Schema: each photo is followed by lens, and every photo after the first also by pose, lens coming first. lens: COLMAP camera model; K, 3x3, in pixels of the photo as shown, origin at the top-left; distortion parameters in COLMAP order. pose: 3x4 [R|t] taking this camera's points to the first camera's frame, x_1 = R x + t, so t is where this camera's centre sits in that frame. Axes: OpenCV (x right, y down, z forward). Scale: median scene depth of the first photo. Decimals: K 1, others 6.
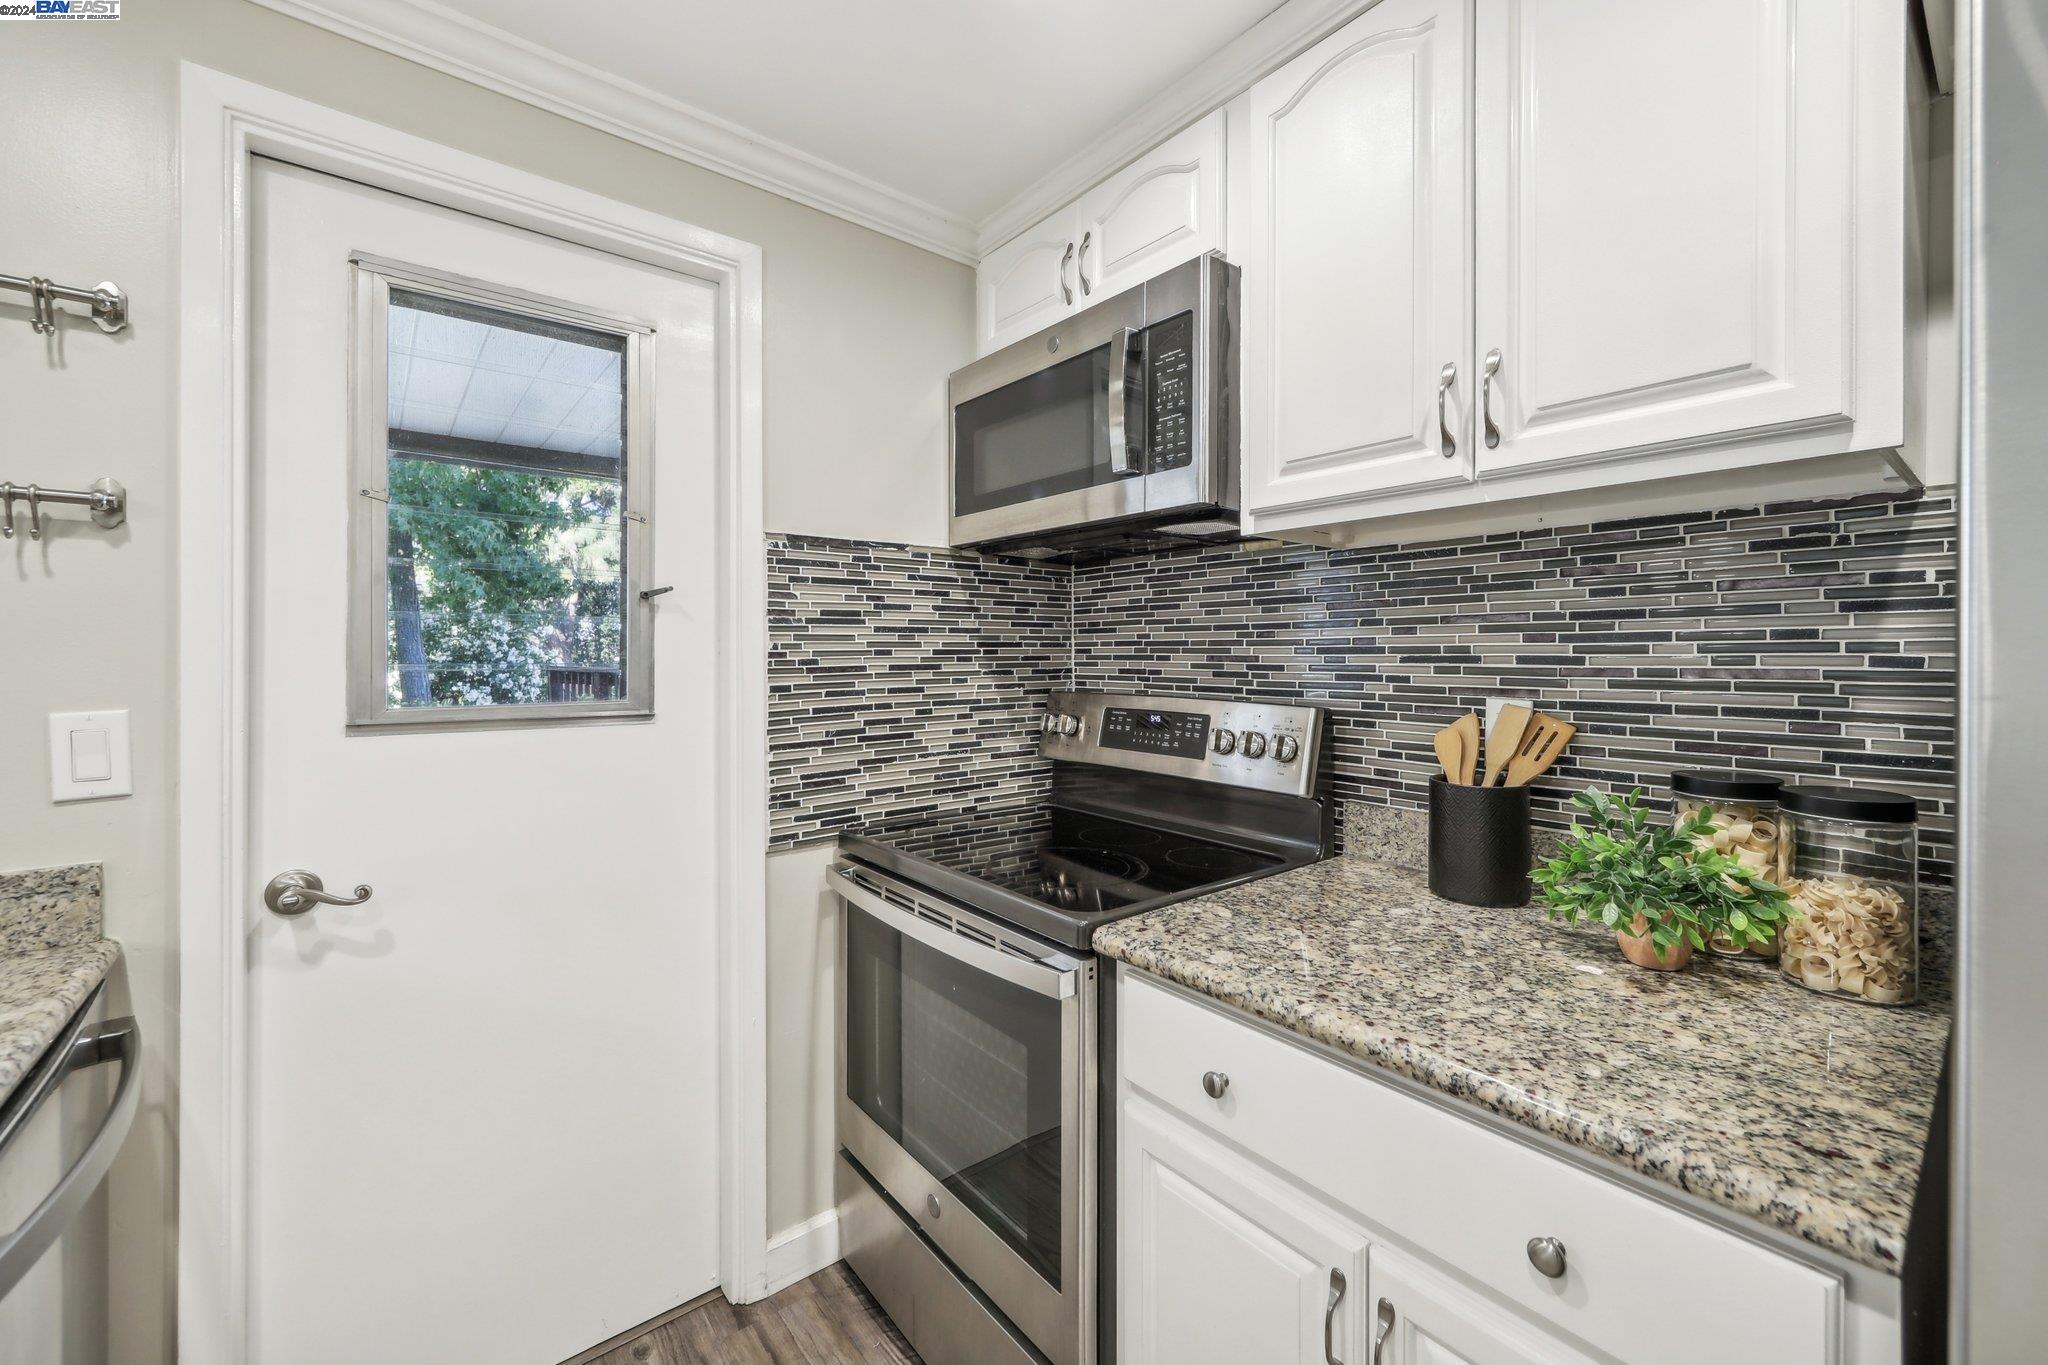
lens RADIAL K [[819.4, 0, 1034.0], [0, 819.4, 652.9], [0, 0, 1]] dist [-0.012088, 0.003116]
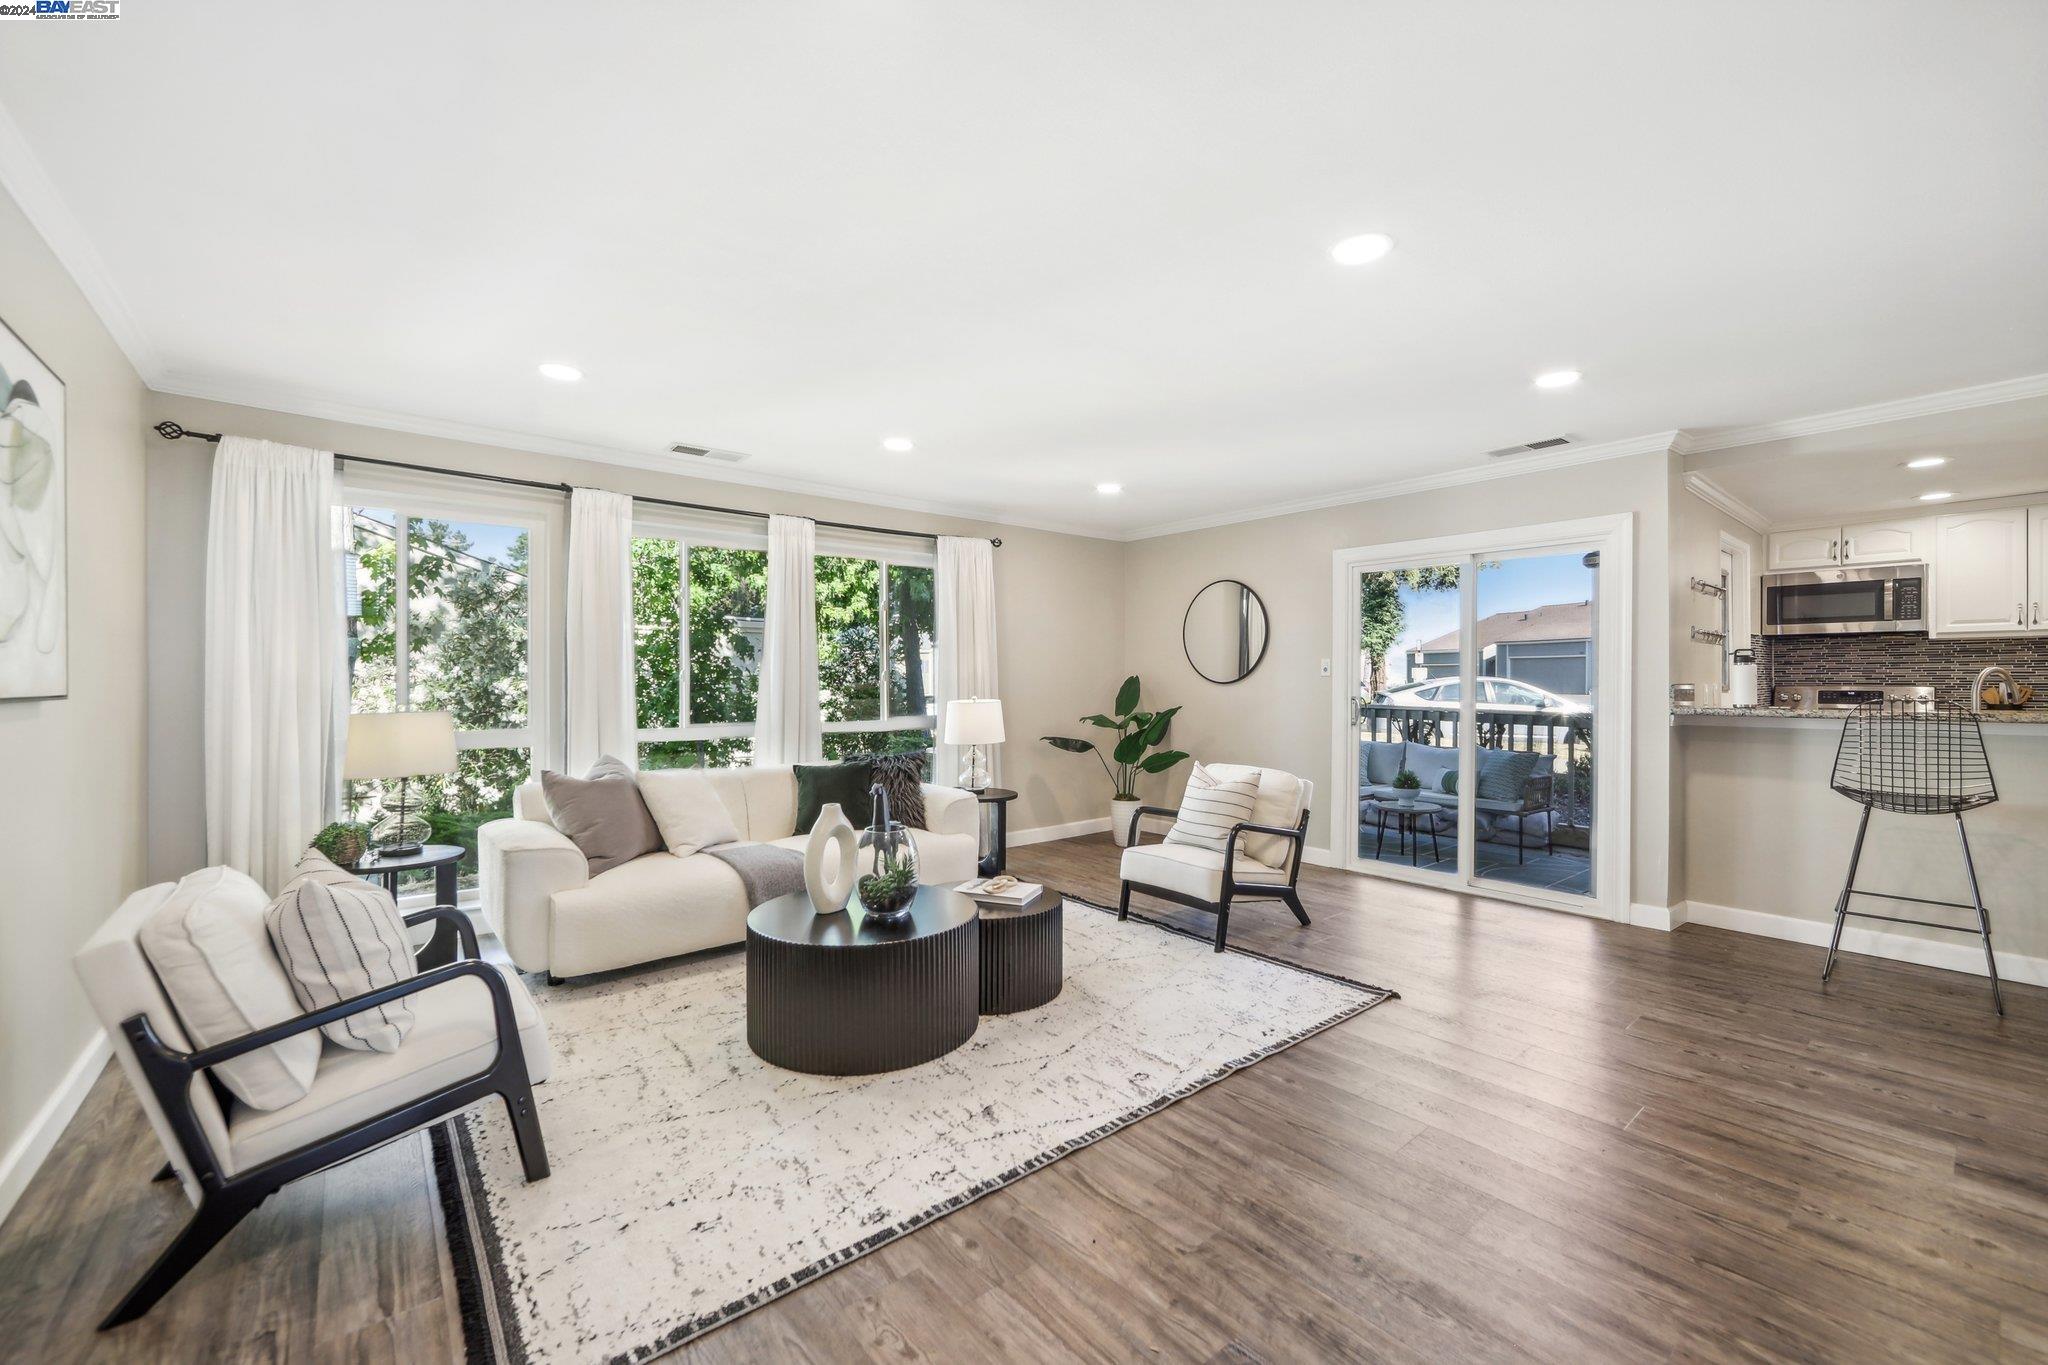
lens RADIAL K [[819.4, 0, 1017.5], [0, 819.4, 682.2], [0, 0, 1]] dist [-0.012088, 0.003116]
pose [[0.999987, -0.001205, 0.004881, -3.236188], [0.001184, 0.999989, 0.004438, 0.025621], [-0.004886, -0.004432, 0.999978, -2.195585]]
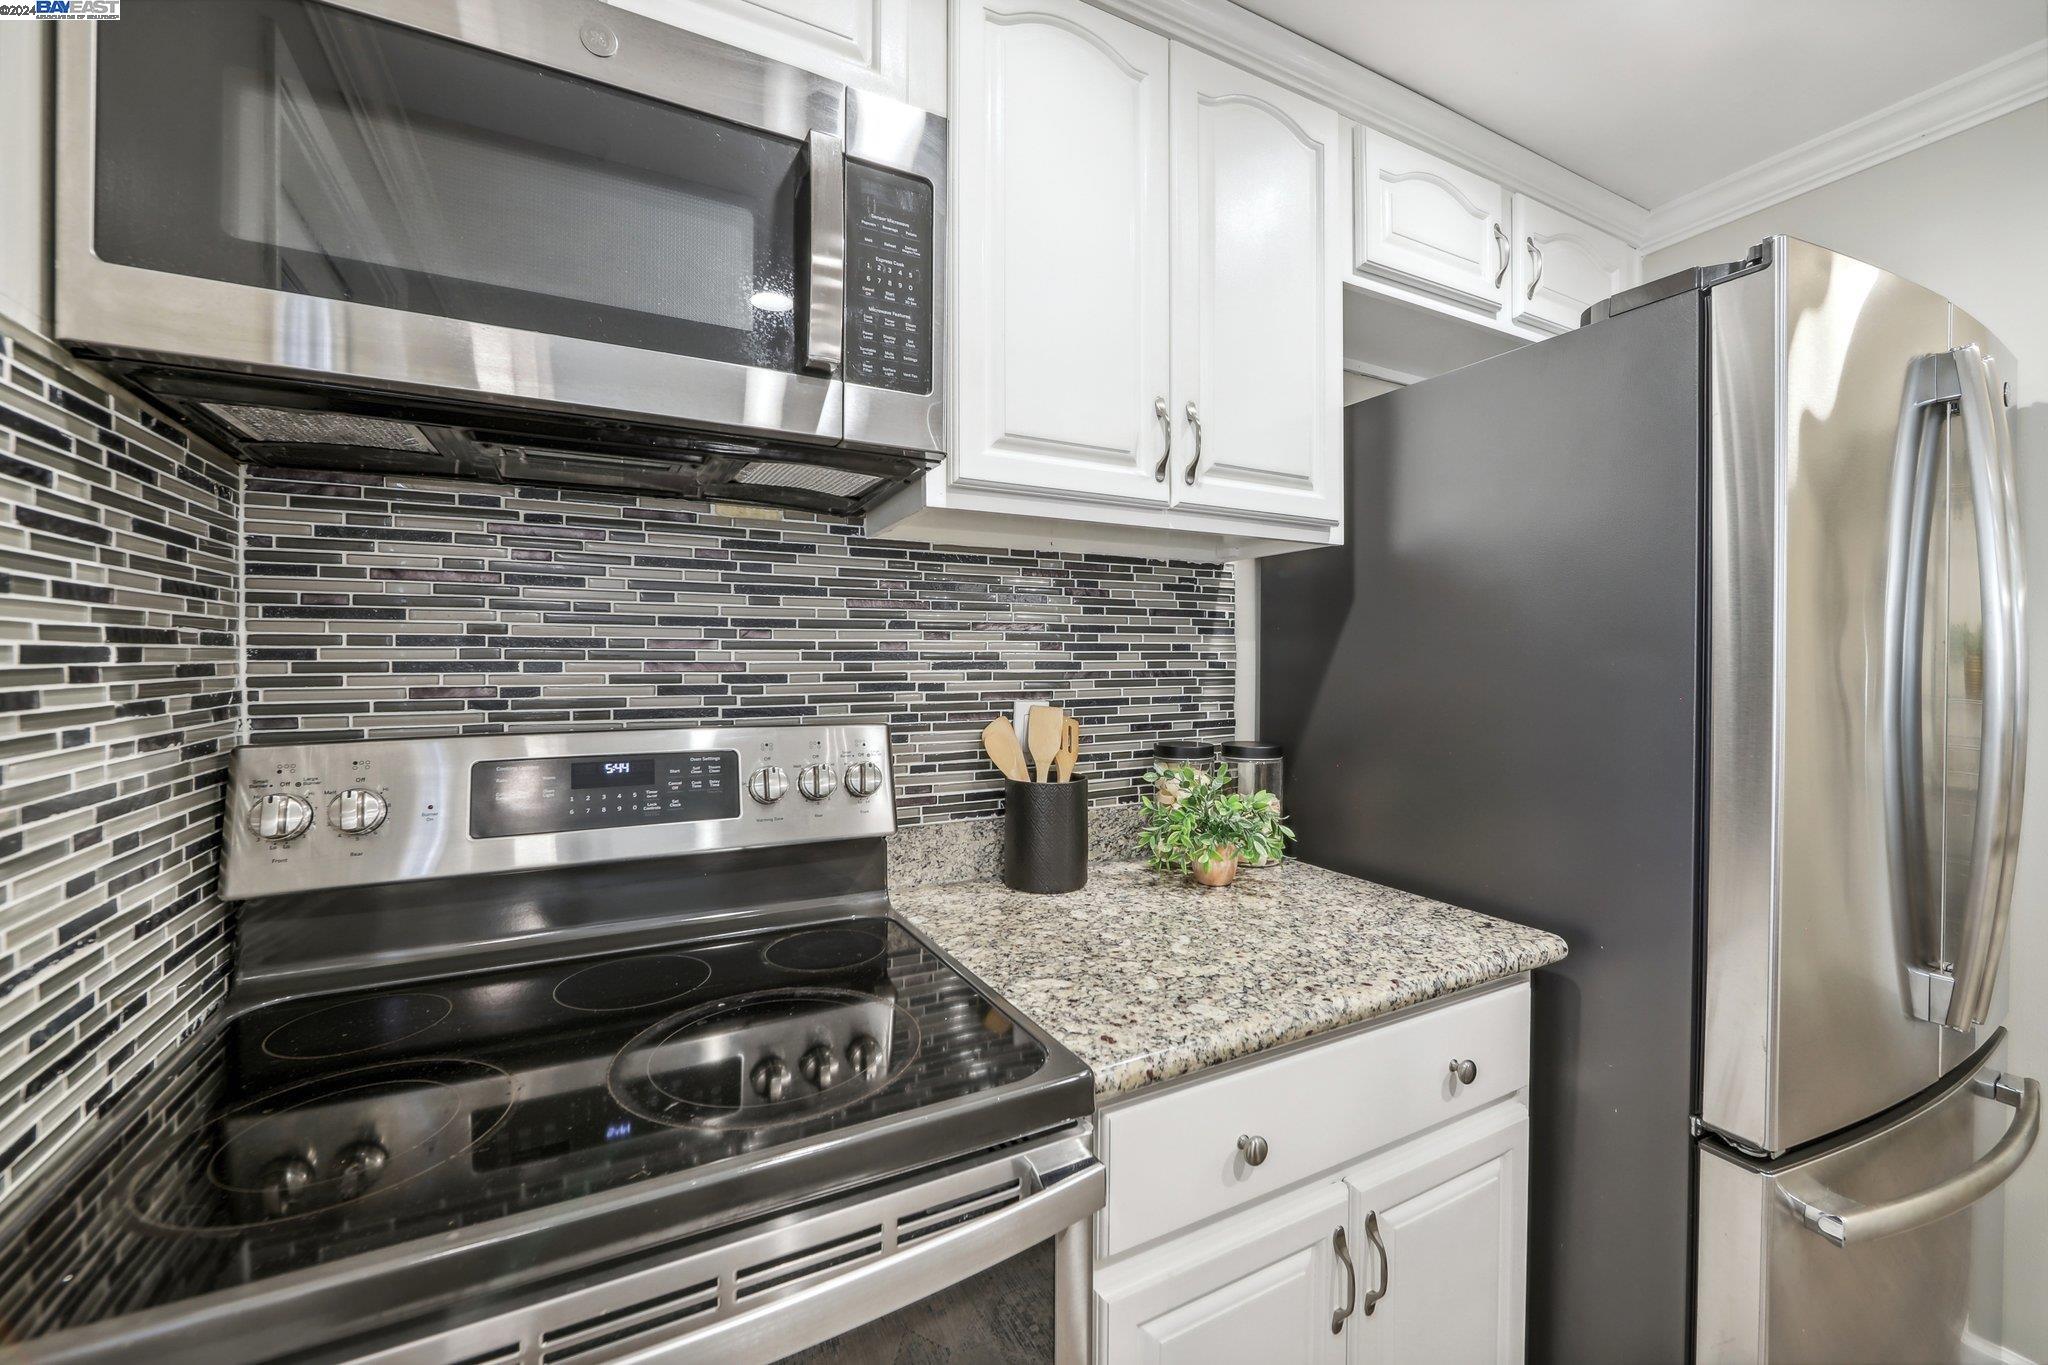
lens RADIAL K [[819.4, 0, 1014.7], [0, 819.4, 665.3], [0, 0, 1]] dist [-0.012088, 0.003116]
pose [[0.190602, -0.006485, 0.981646, -0.411066], [-0.001254, 0.999976, 0.006850, 0.000611], [-0.981667, -0.002537, 0.190589, 0.651324]]
